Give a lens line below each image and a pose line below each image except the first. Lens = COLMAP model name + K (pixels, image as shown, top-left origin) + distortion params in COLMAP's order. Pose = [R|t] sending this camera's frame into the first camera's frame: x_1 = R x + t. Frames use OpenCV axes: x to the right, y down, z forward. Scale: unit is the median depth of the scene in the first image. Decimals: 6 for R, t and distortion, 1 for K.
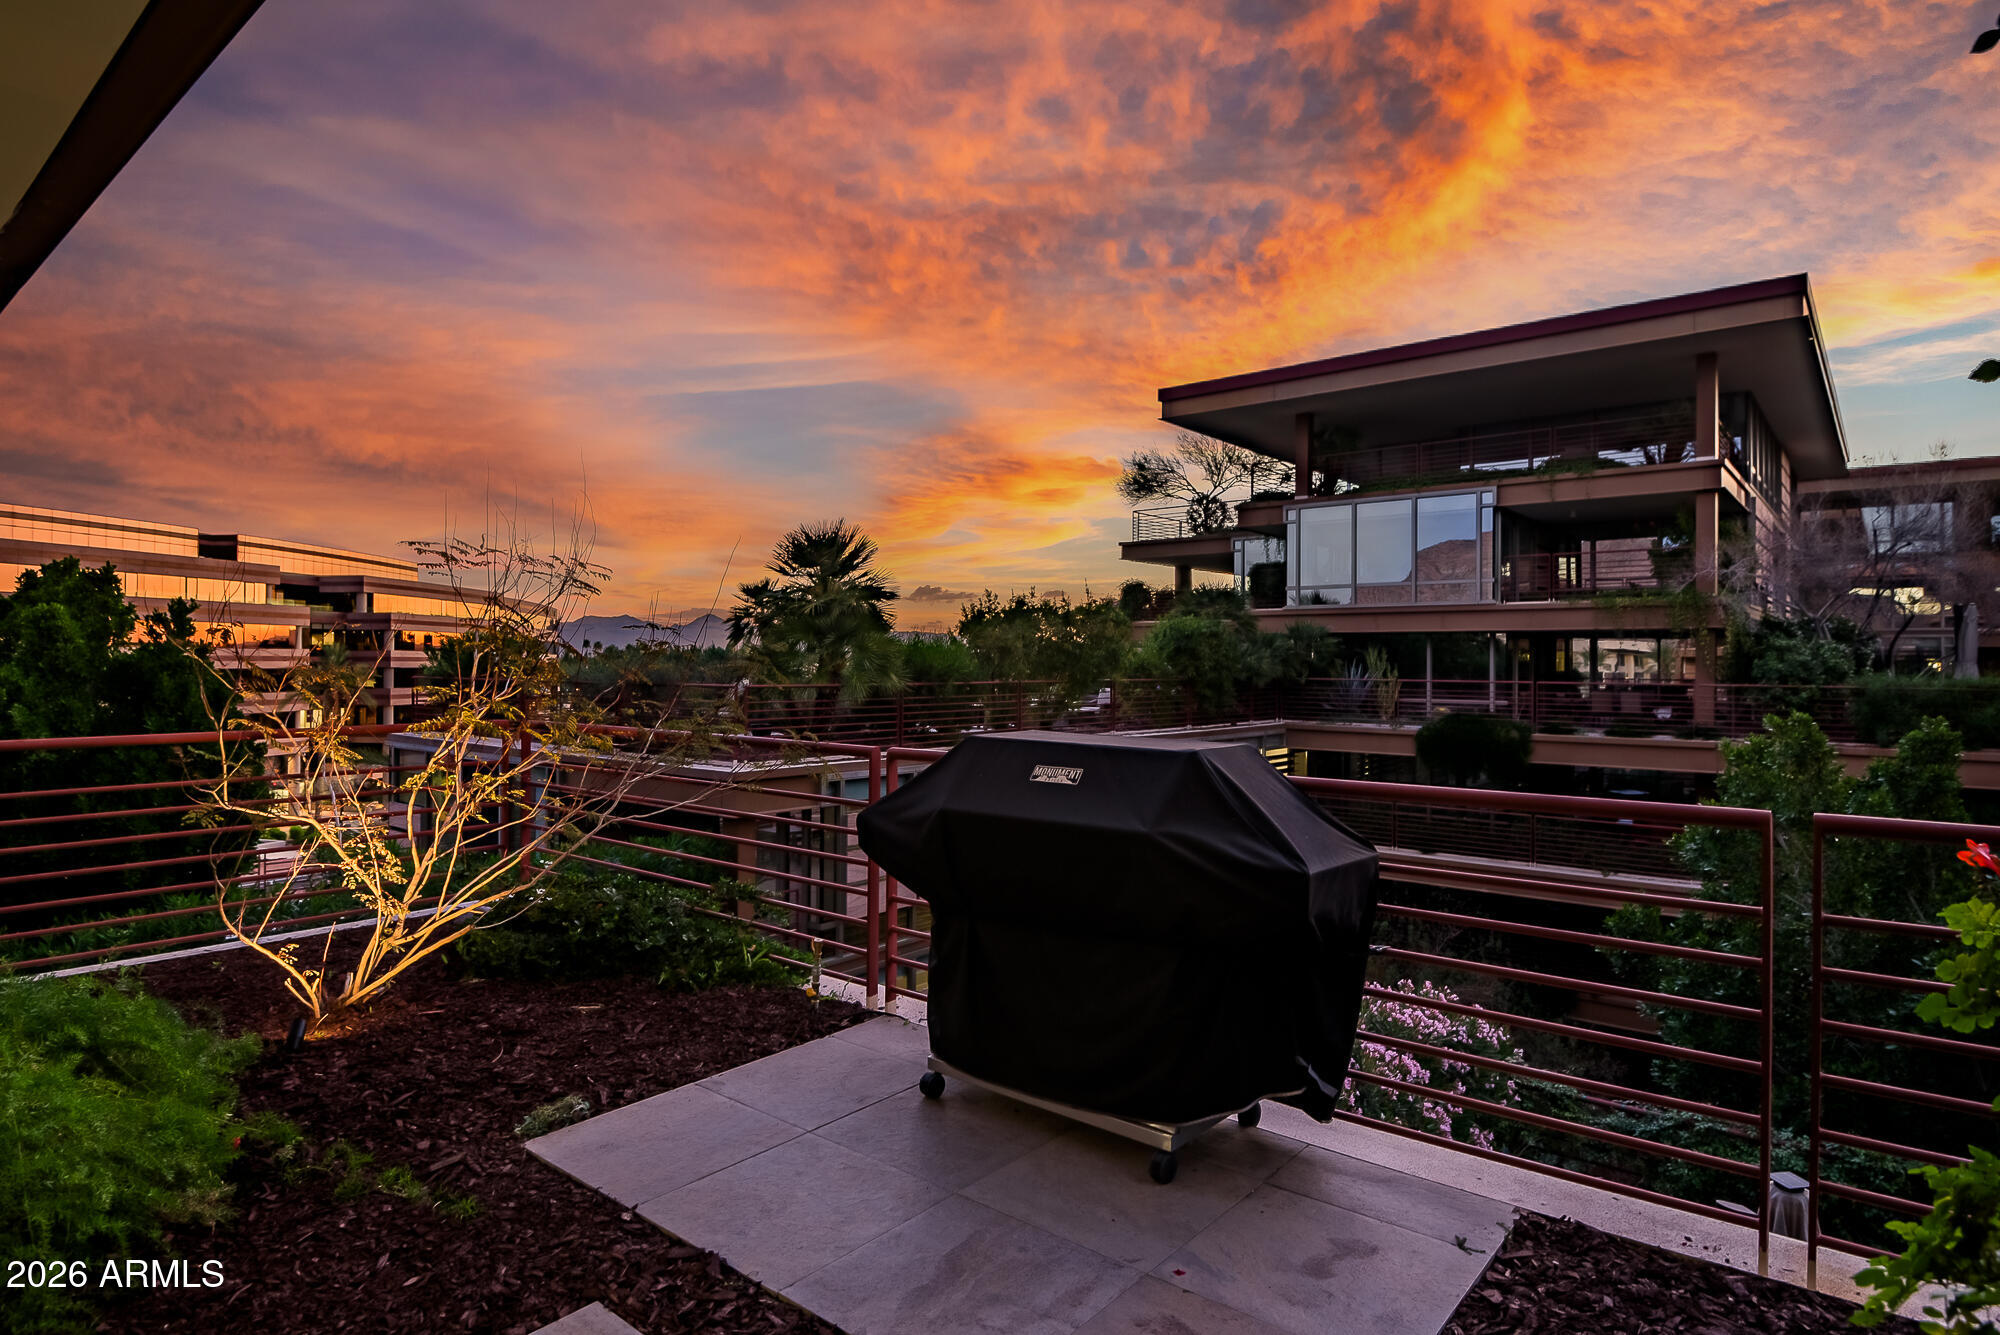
lens RADIAL K [[1083.1, 0, 1020.8], [0, 1083.1, 651.2], [0, 0, 1]] dist [0.003663, -0.020500]
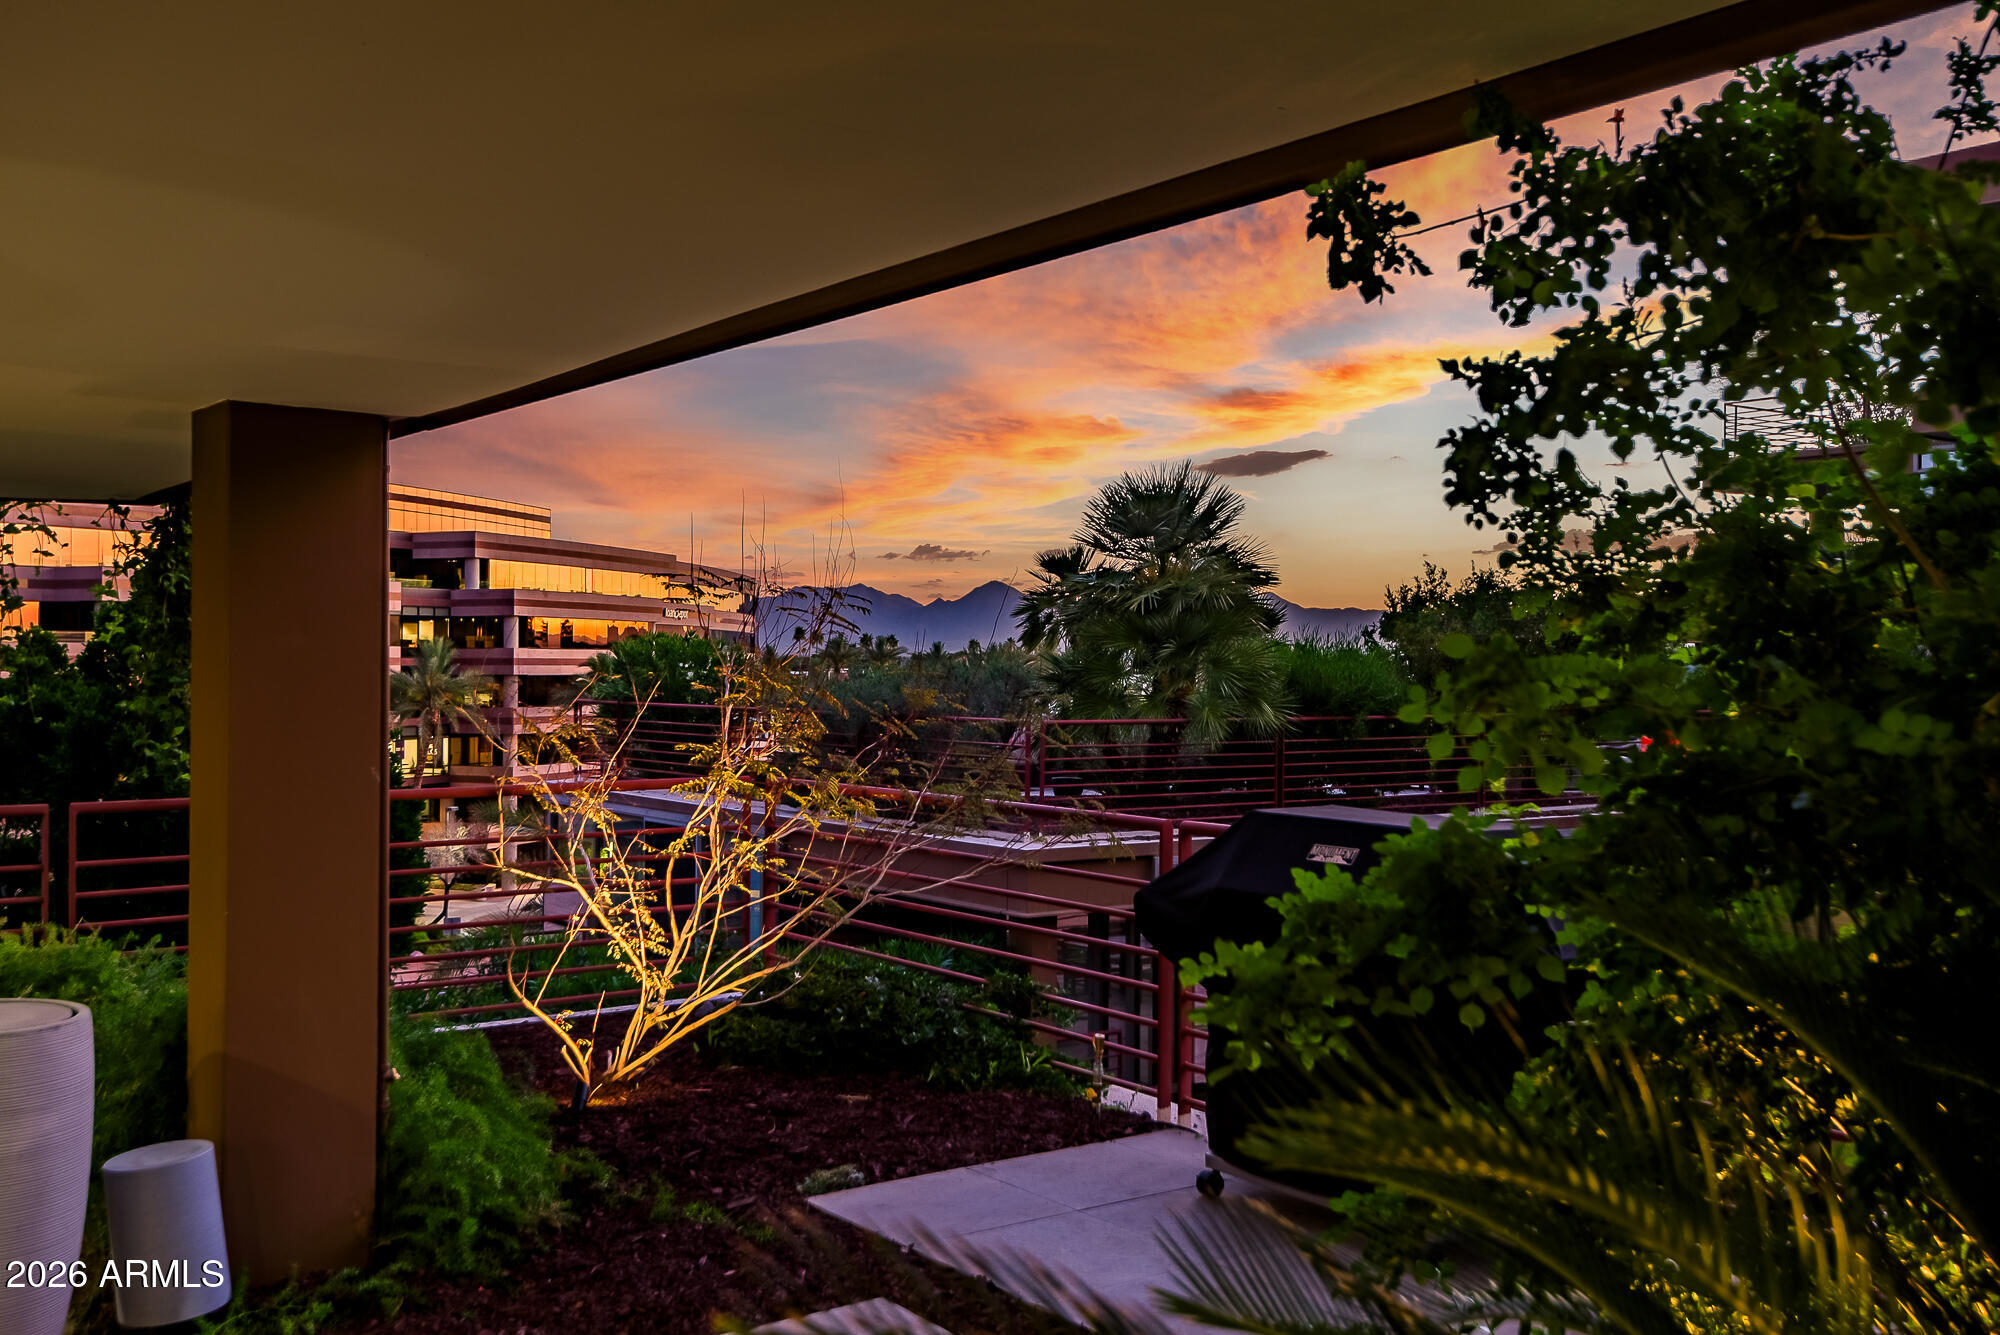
lens RADIAL K [[1929.4, 0, 1000.0], [0, 1929.4, 667.5], [0, 0, 1]] dist [0.003501, 0.007913]
pose [[0.961777, 0.000488, -0.273833, 0.150595], [0.002757, 0.999930, 0.011465, -0.048112], [0.273820, -0.011782, 0.961709, -0.485199]]
